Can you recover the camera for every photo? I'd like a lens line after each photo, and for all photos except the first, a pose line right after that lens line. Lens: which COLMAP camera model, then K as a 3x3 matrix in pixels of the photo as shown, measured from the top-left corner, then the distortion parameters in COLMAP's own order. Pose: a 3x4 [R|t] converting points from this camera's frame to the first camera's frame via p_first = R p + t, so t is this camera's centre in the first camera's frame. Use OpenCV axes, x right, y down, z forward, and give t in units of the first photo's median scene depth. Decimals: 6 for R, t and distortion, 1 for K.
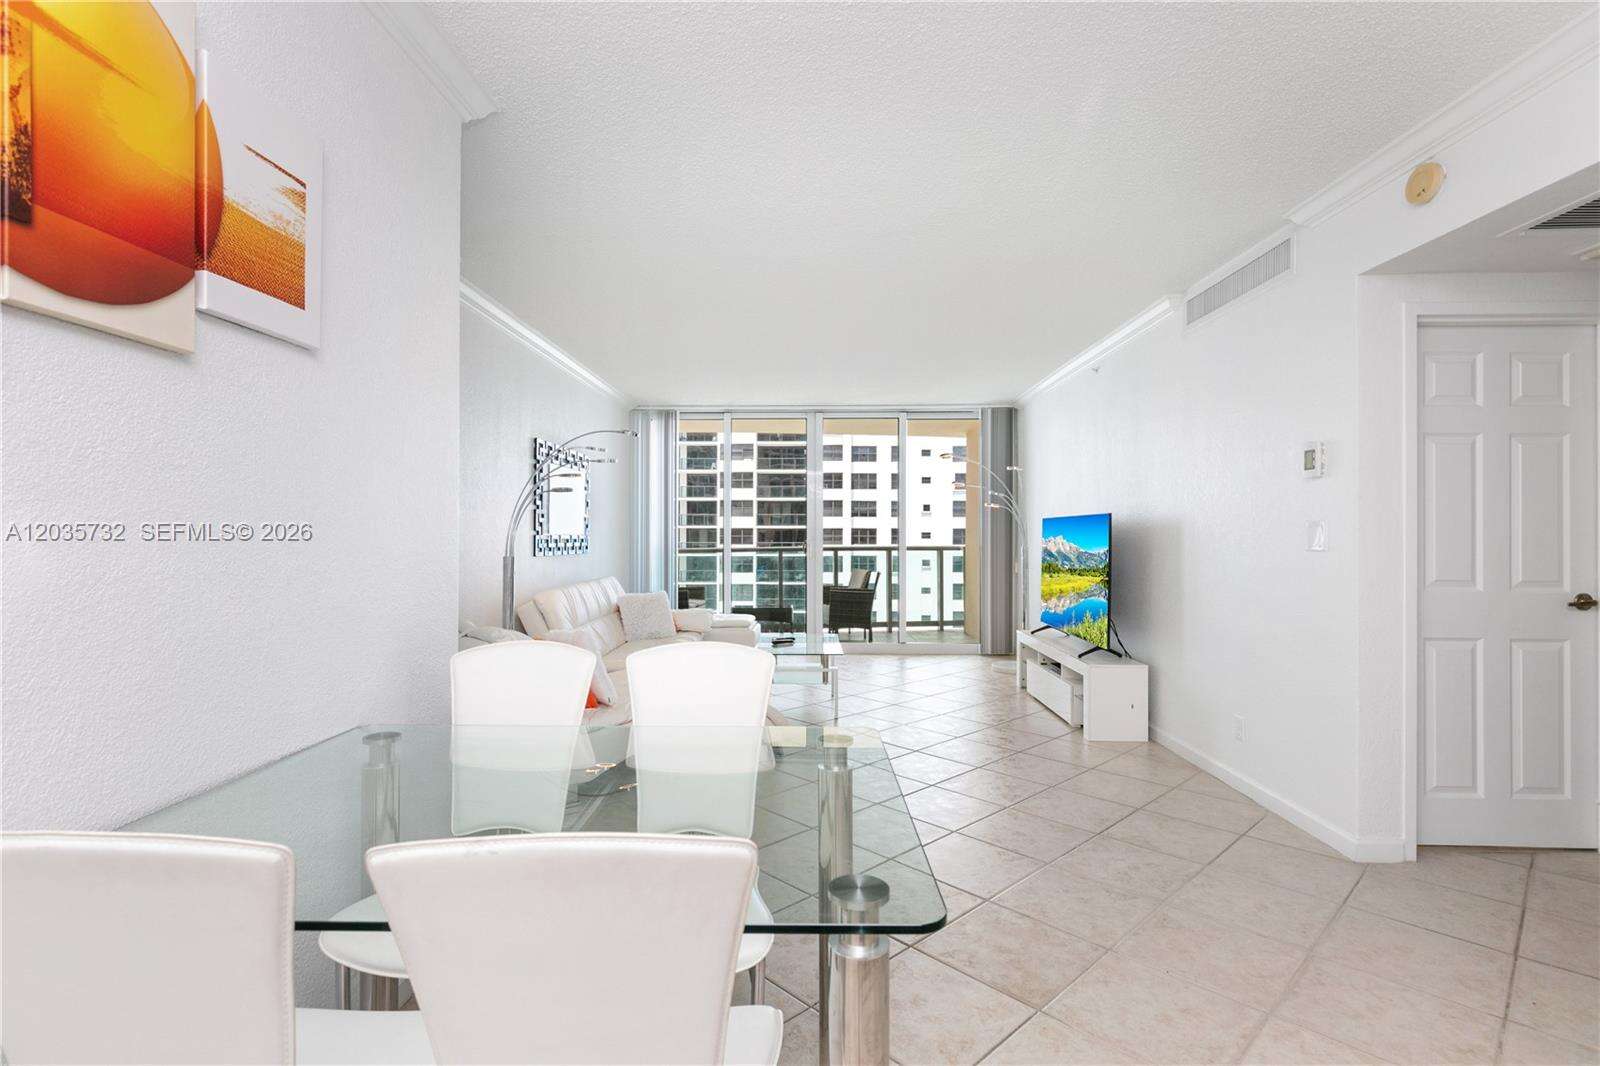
lens RADIAL K [[740.3, 0, 800.0], [0, 740.3, 533.0], [0, 0, 1]] dist [-0.028932, -0.000004]
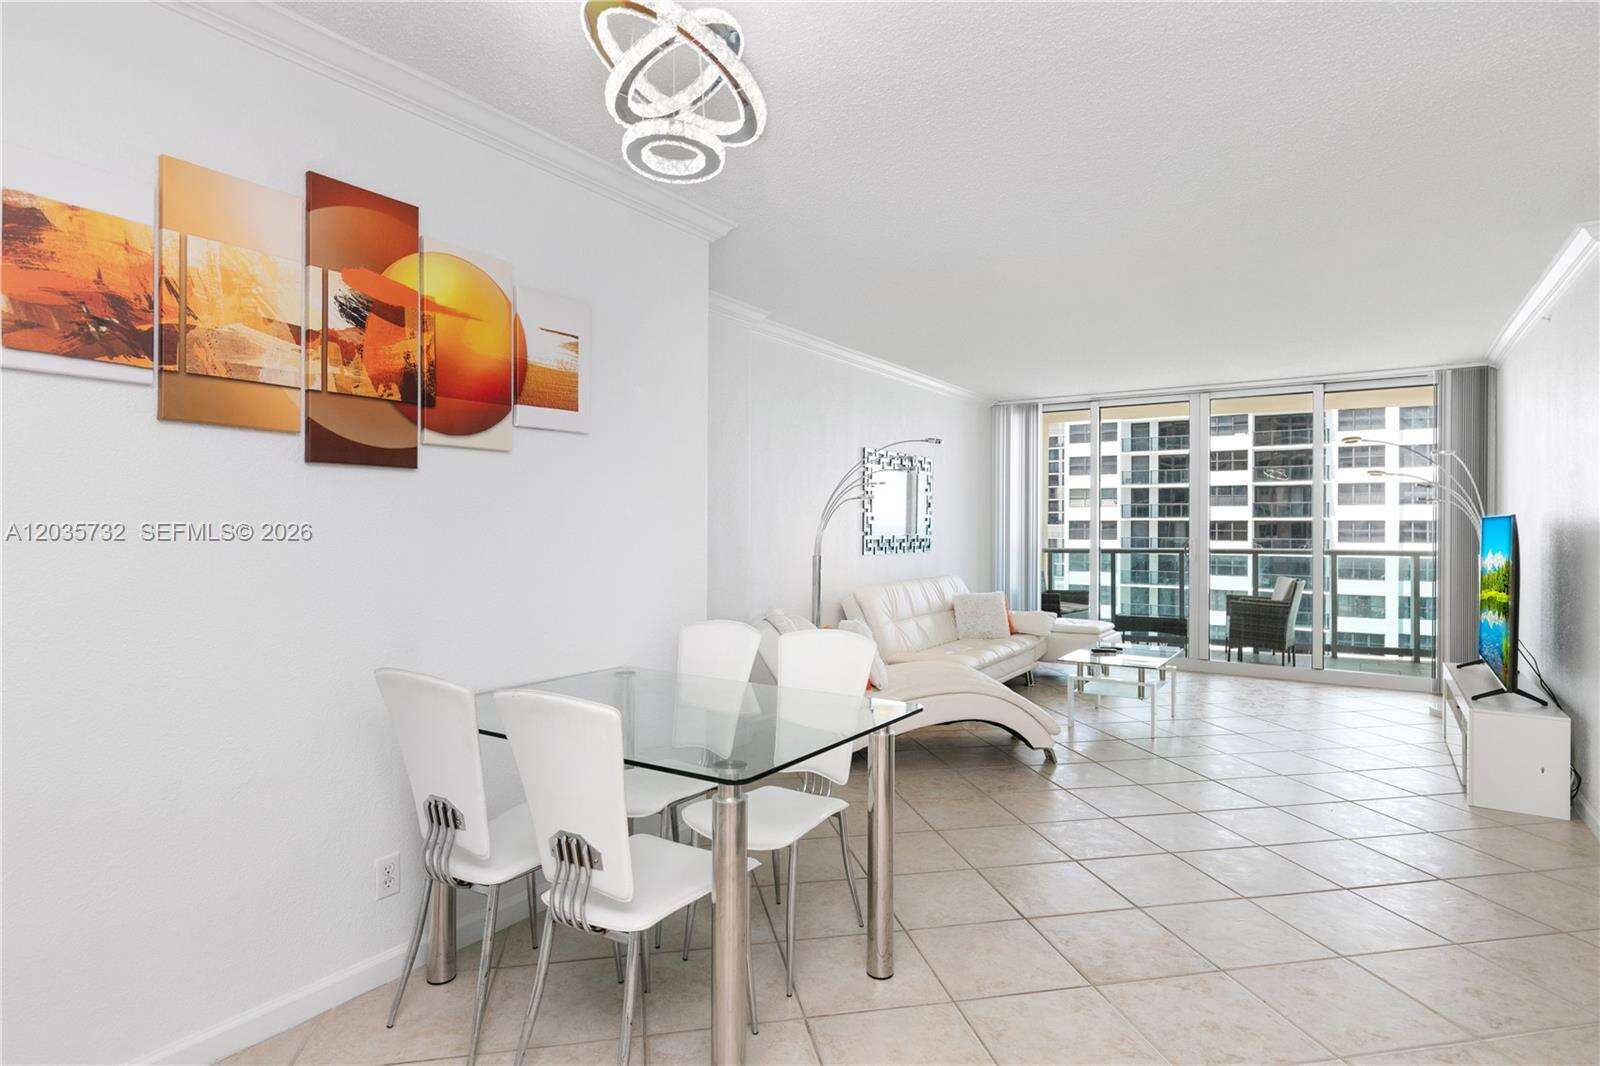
lens RADIAL K [[842.1, 0, 800.0], [0, 842.1, 533.0], [0, 0, 1]] dist [-0.035001, -0.000504]
pose [[0.838329, 0.006675, -0.545124, 0.161736], [-0.001543, 0.999950, 0.009871, -0.008858], [0.545163, -0.007434, 0.838297, -0.070381]]
